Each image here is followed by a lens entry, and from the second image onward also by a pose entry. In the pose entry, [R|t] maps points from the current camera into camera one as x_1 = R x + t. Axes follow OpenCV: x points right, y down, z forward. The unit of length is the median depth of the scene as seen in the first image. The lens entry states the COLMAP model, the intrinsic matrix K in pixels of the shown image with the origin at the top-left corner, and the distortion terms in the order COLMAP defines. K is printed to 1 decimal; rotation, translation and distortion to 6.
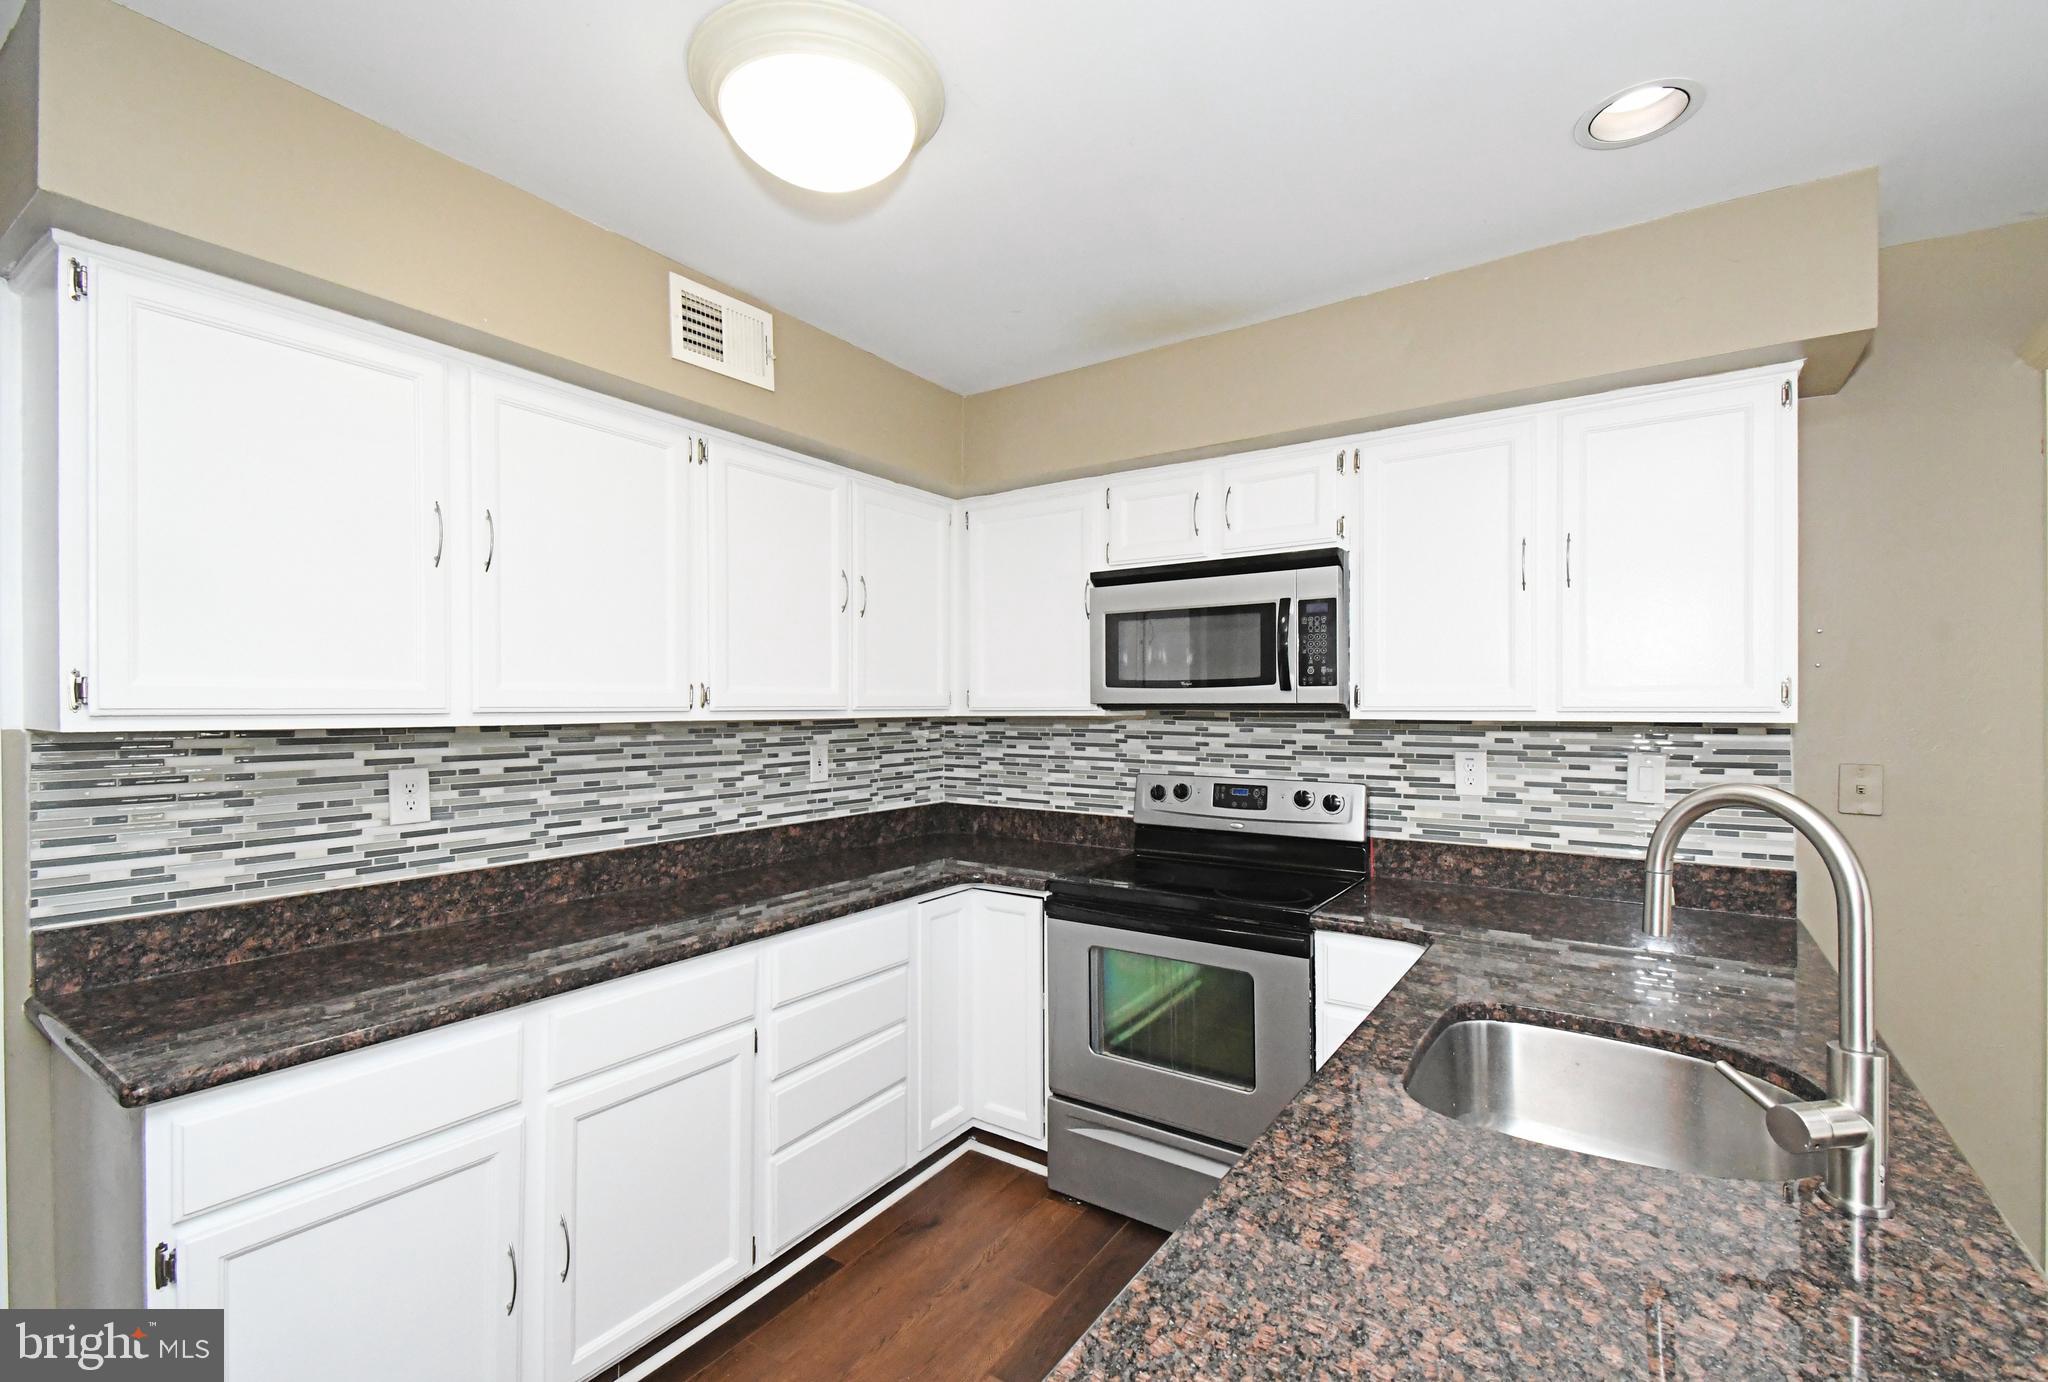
lens RADIAL K [[880.7, 0, 1024.9], [0, 880.7, 696.7], [0, 0, 1]] dist [0.002227, -0.000067]
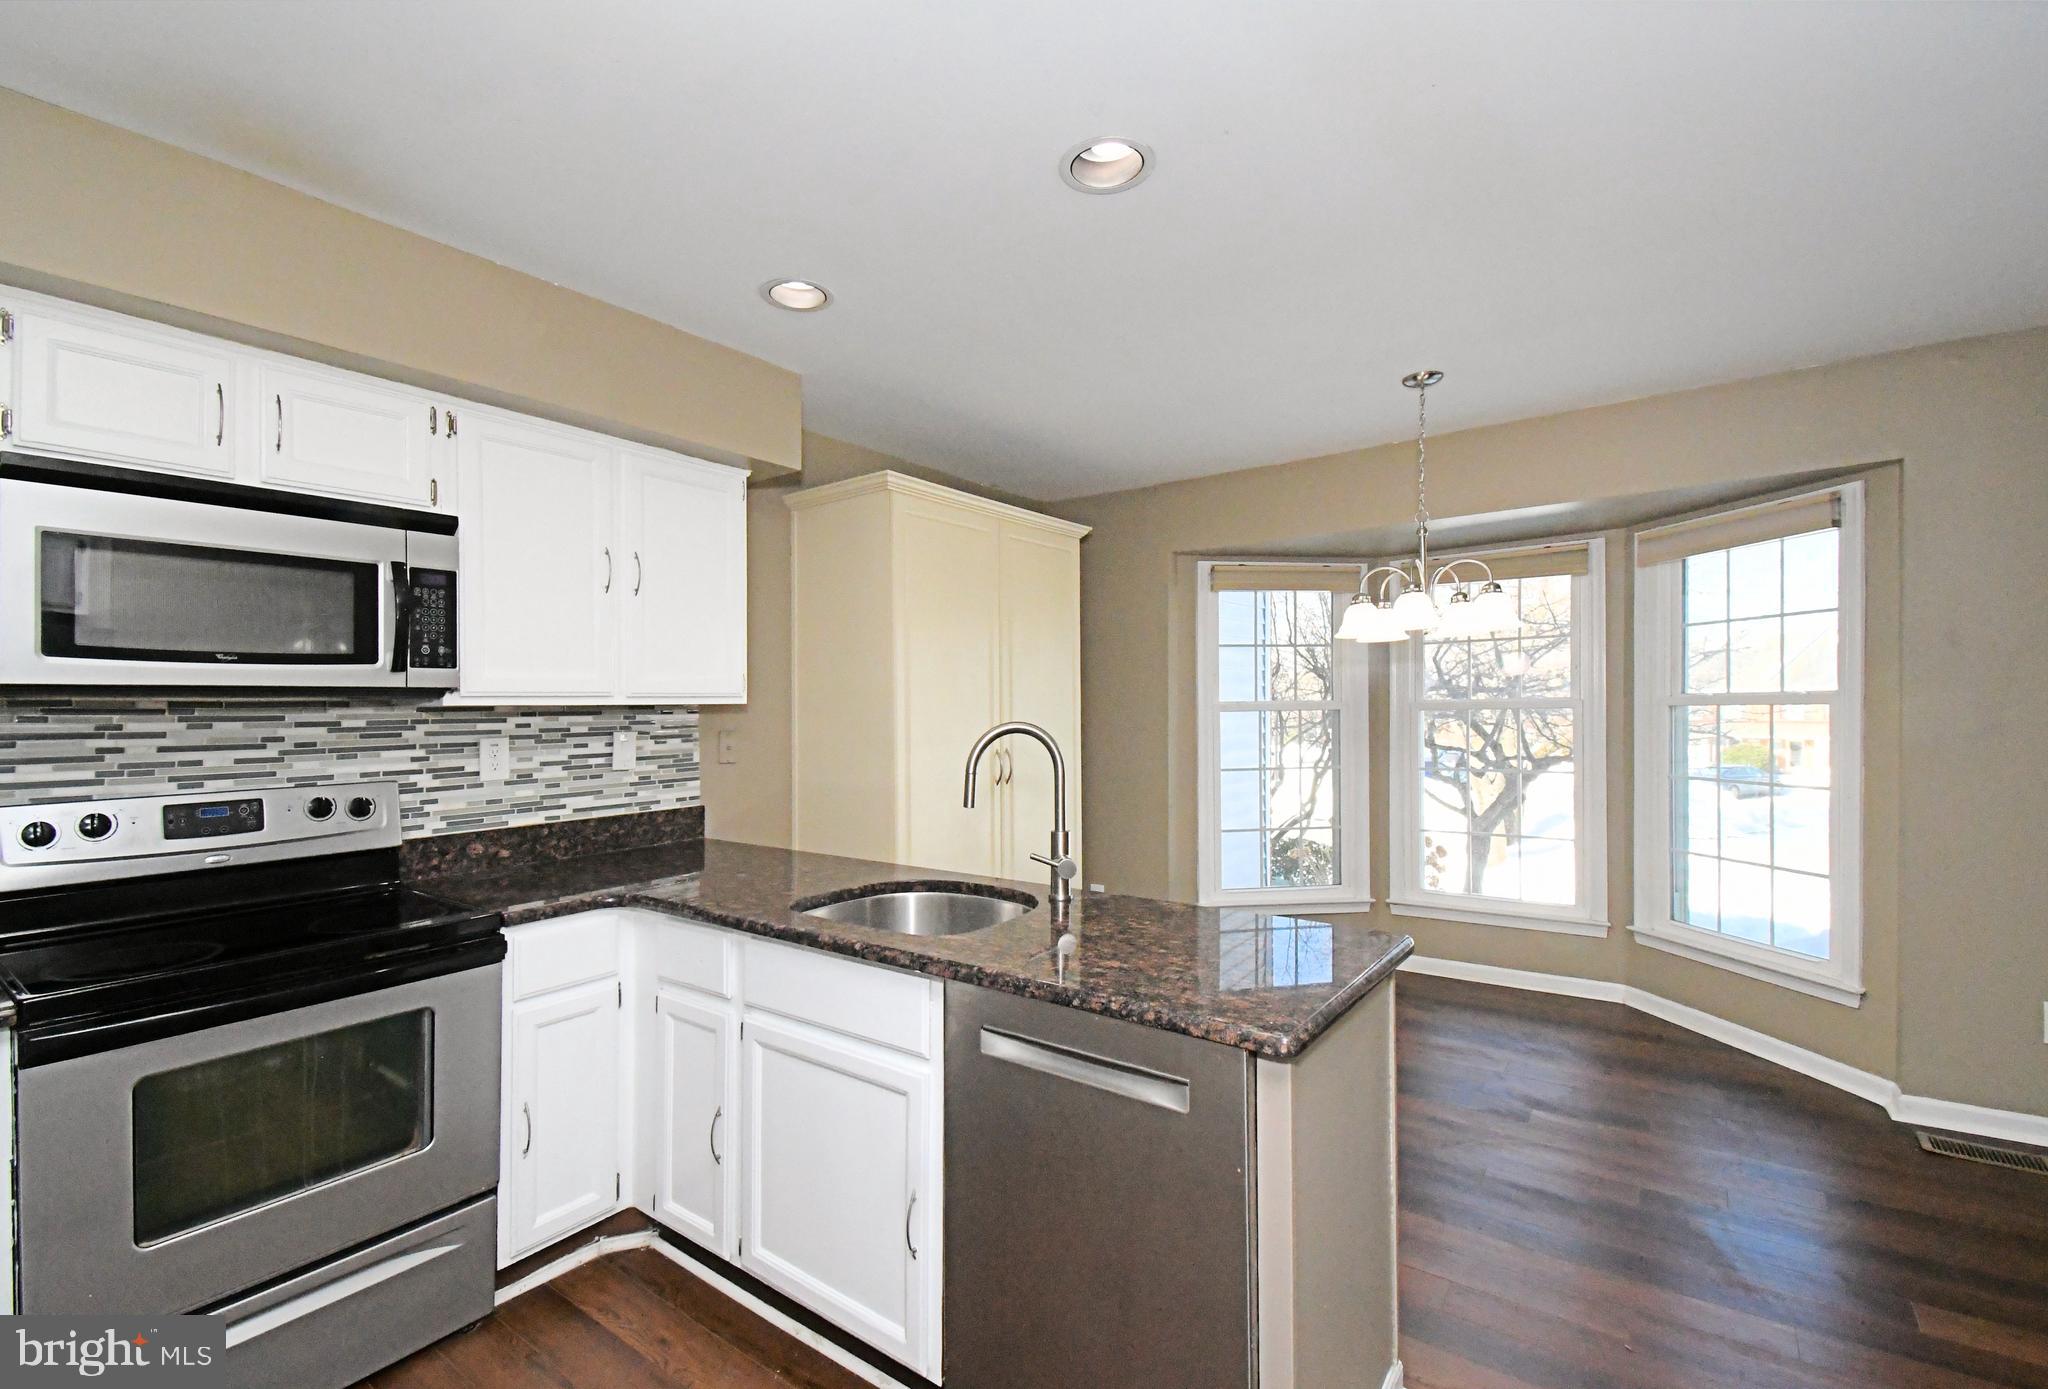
lens RADIAL K [[898.8, 0, 1024.5], [0, 898.8, 698.3], [0, 0, 1]] dist [-0.000347, -0.000158]
pose [[0.025724, 0.002282, 0.999666, -0.521558], [-0.002361, 0.999995, -0.002222, 0.017588], [-0.999666, -0.002303, 0.025729, 0.360303]]
